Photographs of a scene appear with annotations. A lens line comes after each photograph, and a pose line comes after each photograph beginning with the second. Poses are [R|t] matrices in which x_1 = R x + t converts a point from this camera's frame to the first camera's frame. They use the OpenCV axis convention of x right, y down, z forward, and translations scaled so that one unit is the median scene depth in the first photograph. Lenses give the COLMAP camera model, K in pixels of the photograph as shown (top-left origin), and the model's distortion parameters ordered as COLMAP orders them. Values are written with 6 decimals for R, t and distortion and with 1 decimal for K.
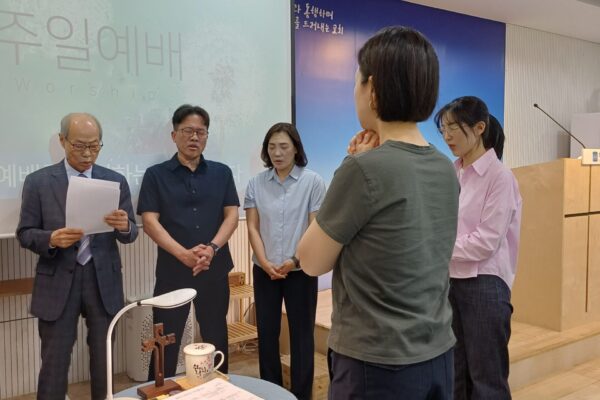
lens RADIAL K [[467.9, 0, 300.0], [0, 467.9, 200.0], [0, 0, 1]] dist [0.046232, 0.003498]
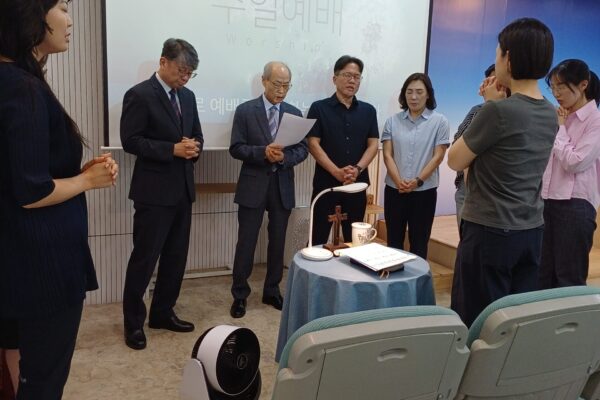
lens RADIAL K [[511.7, 0, 300.0], [0, 511.7, 200.0], [0, 0, 1]] dist [-0.001252, 0.008955]
pose [[0.983565, 0.075482, -0.164022, -0.107216], [-0.058779, 0.992796, 0.104408, 0.050025], [0.170721, -0.093051, 0.980916, -0.435166]]
